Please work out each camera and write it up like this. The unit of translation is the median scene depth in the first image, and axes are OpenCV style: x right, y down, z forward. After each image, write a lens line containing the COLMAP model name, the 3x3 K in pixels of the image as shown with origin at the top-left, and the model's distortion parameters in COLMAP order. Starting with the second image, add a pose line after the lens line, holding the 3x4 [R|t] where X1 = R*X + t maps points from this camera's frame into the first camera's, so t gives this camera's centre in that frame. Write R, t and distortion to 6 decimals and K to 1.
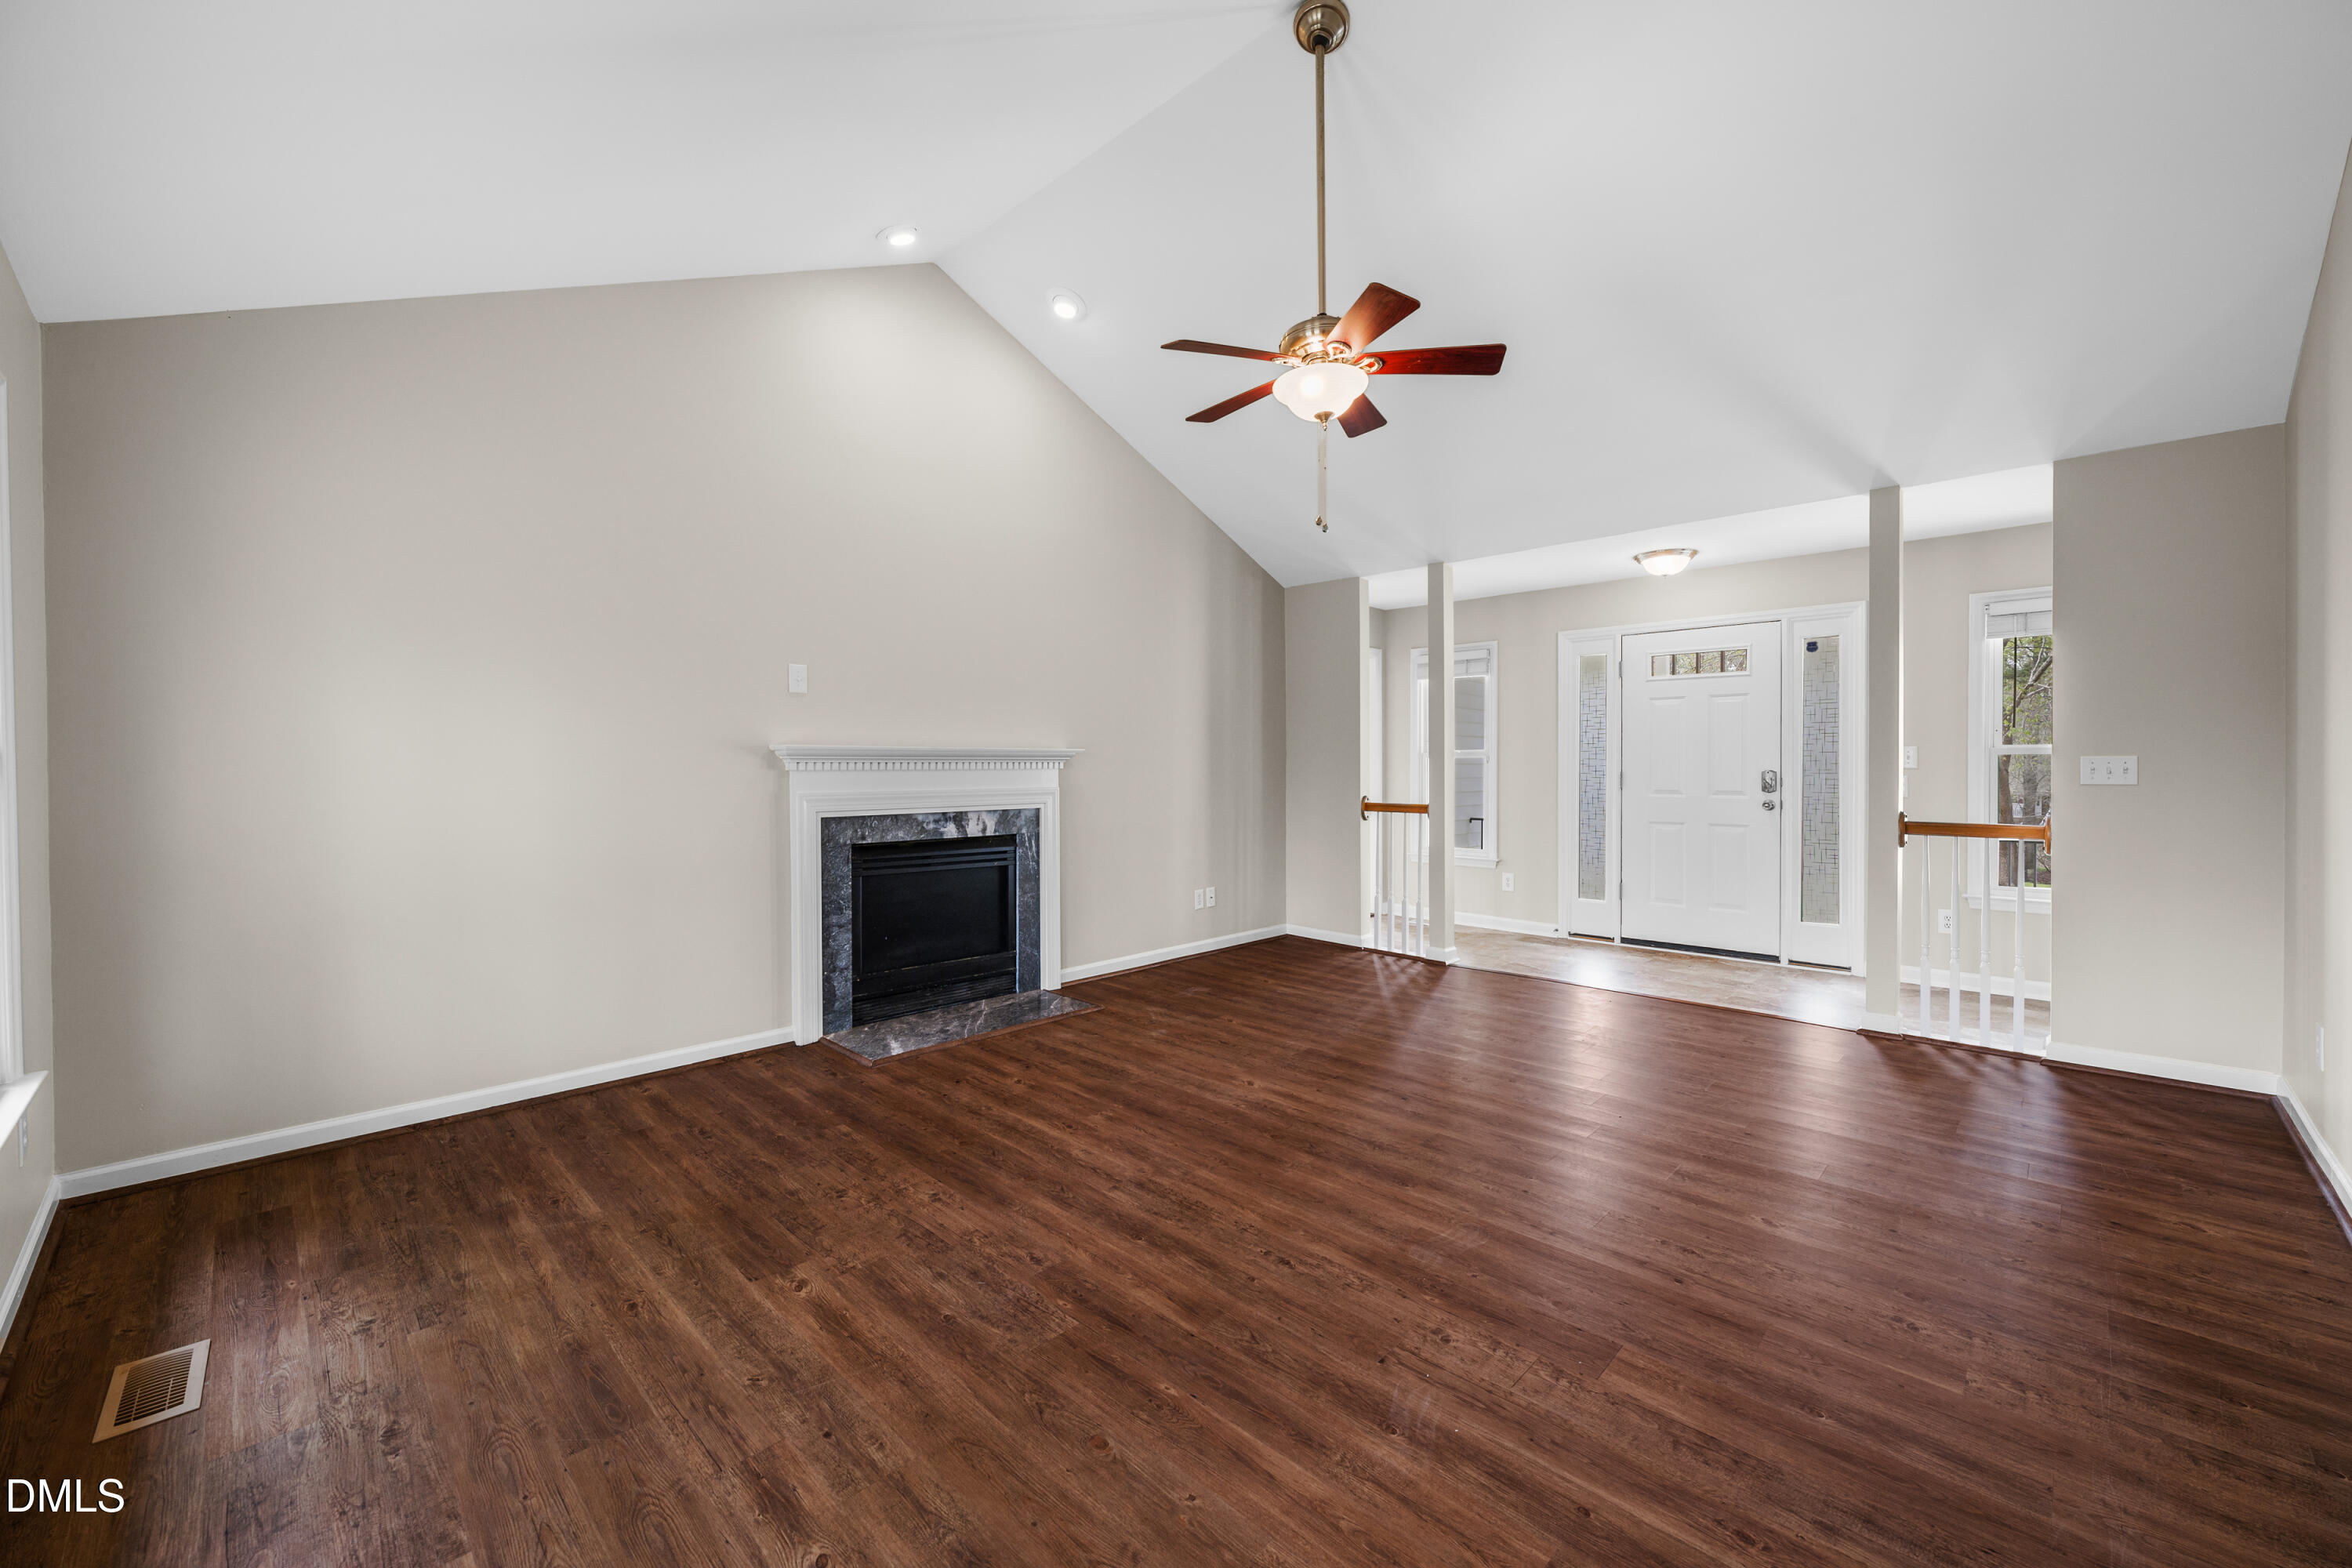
lens RADIAL K [[917.0, 0, 1169.4], [0, 917.0, 770.3], [0, 0, 1]] dist [-0.000176, -0.000339]
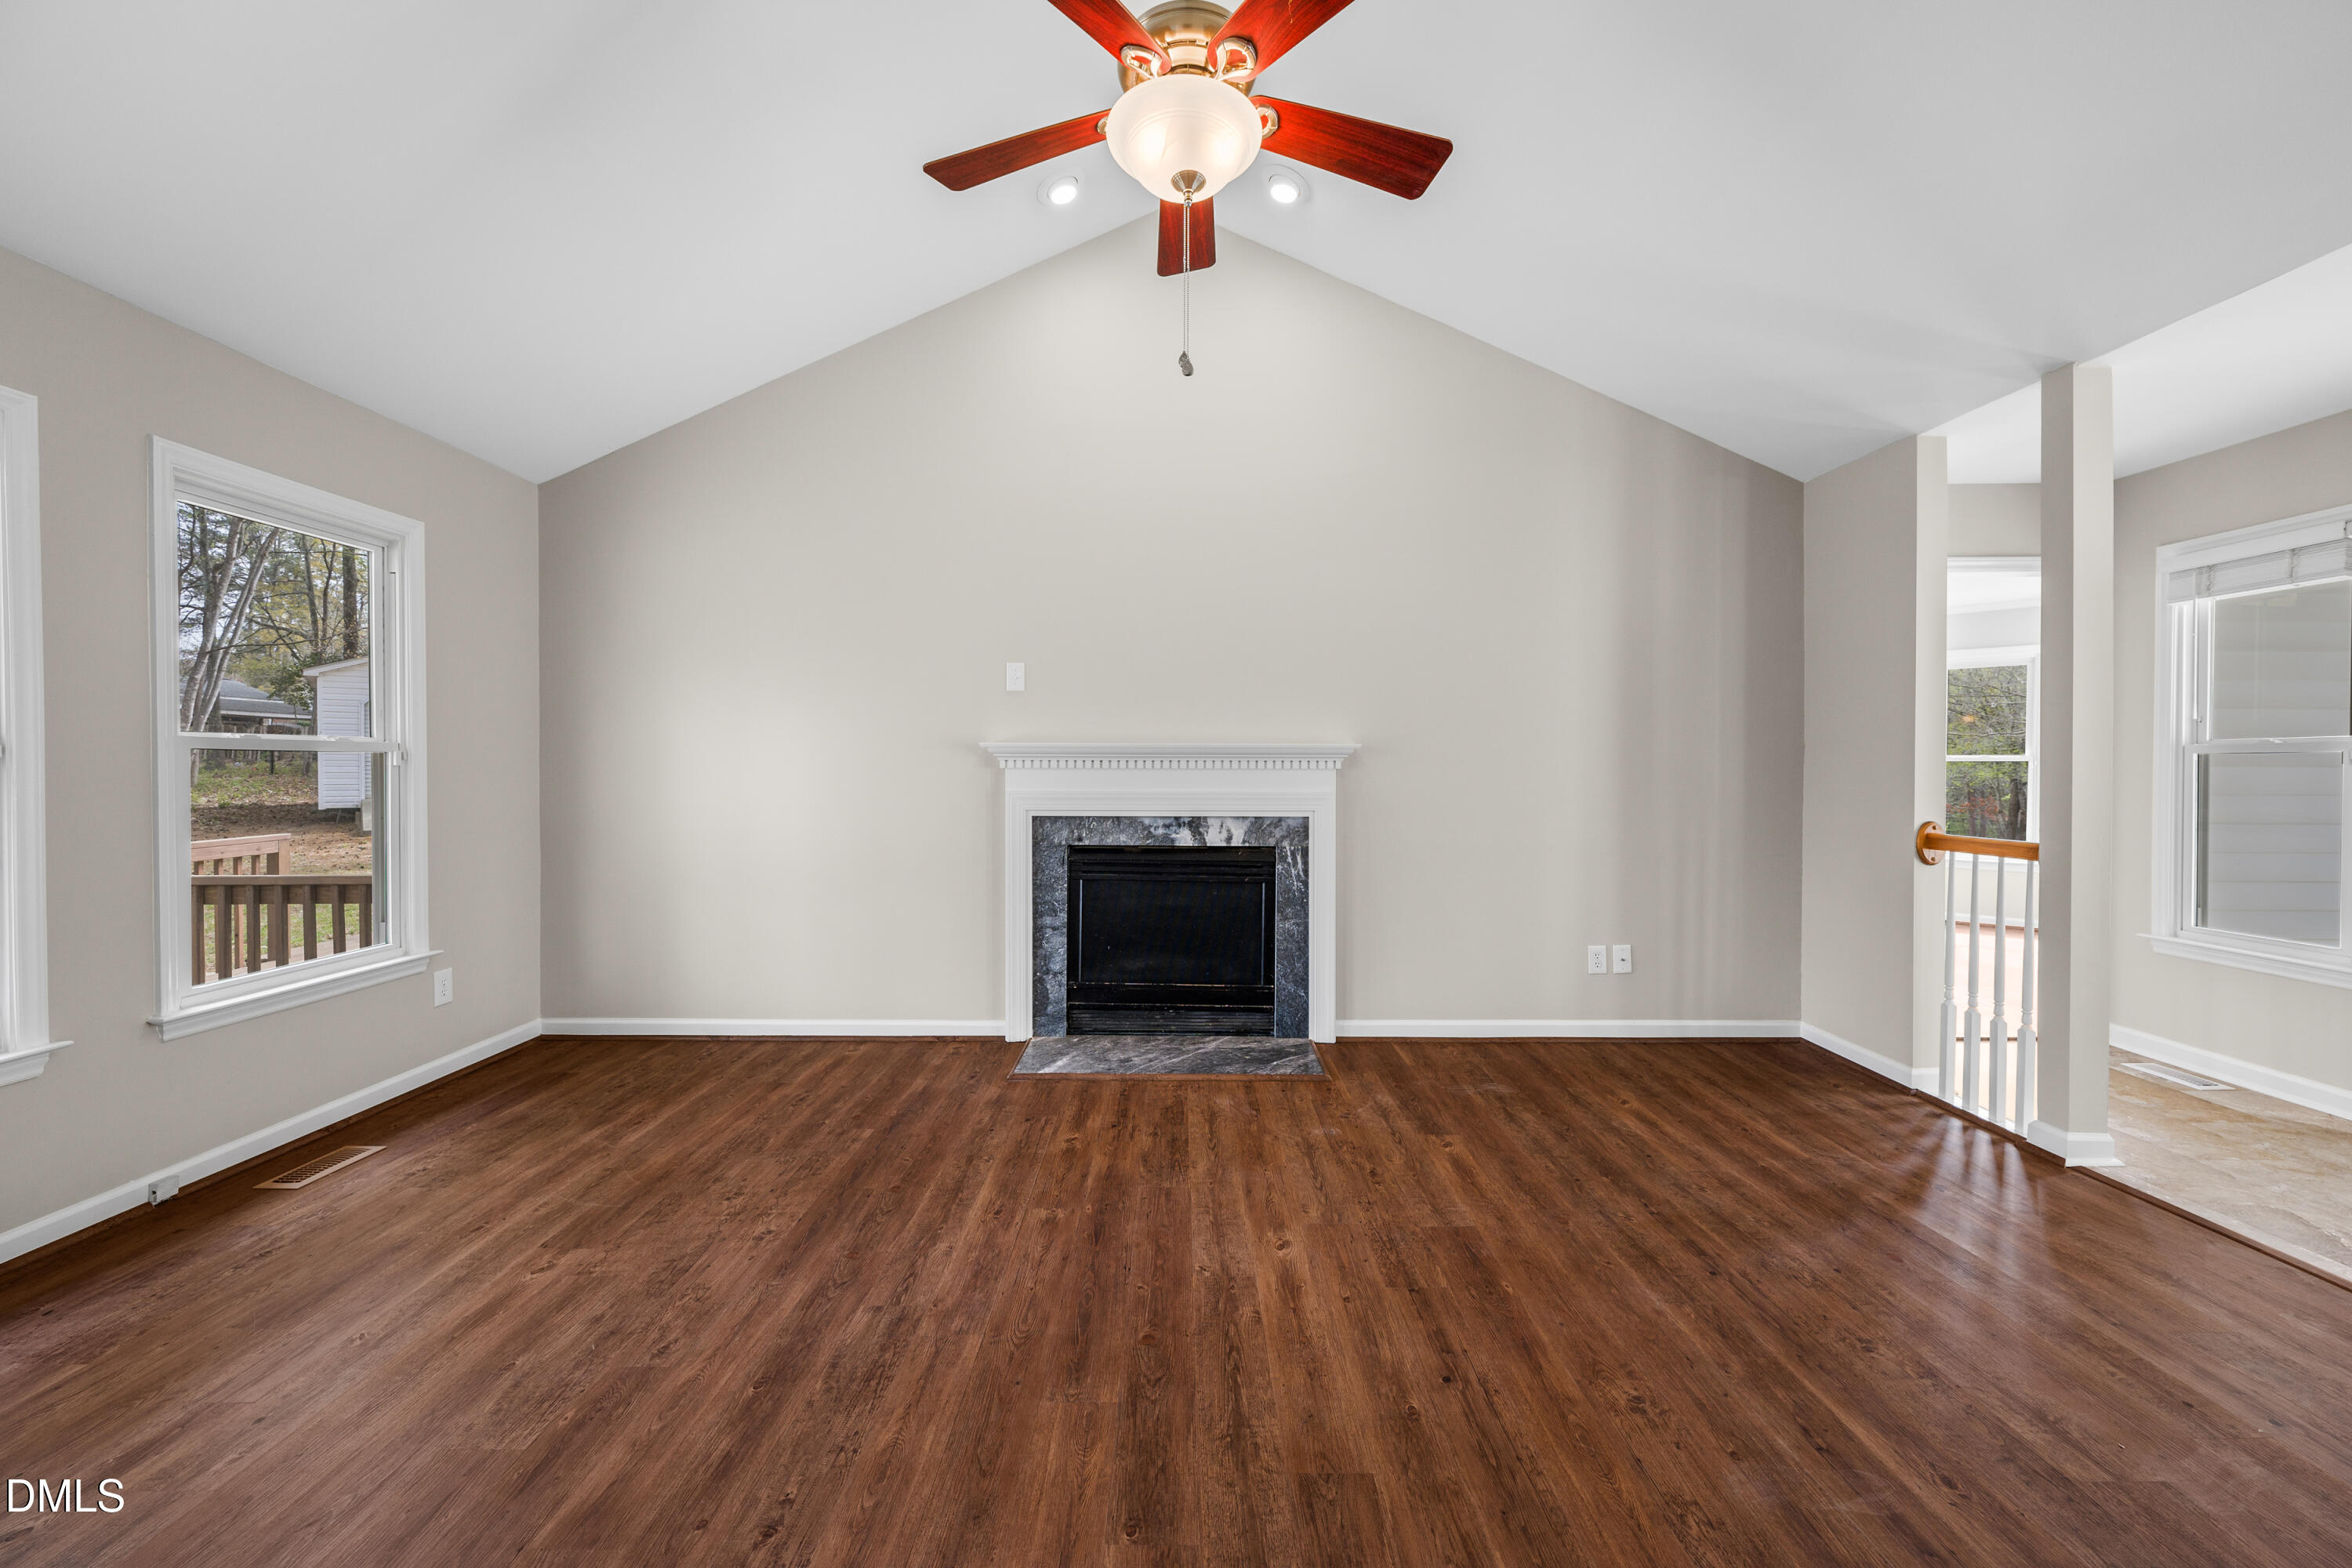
lens RADIAL K [[917.0, 0, 1184.6], [0, 917.0, 775.0], [0, 0, 1]] dist [-0.000176, -0.000339]
pose [[0.703552, 0.011322, -0.710554, 0.441456], [-0.008719, 0.999935, 0.007300, -0.001405], [0.710590, 0.001060, 0.703605, 0.424680]]
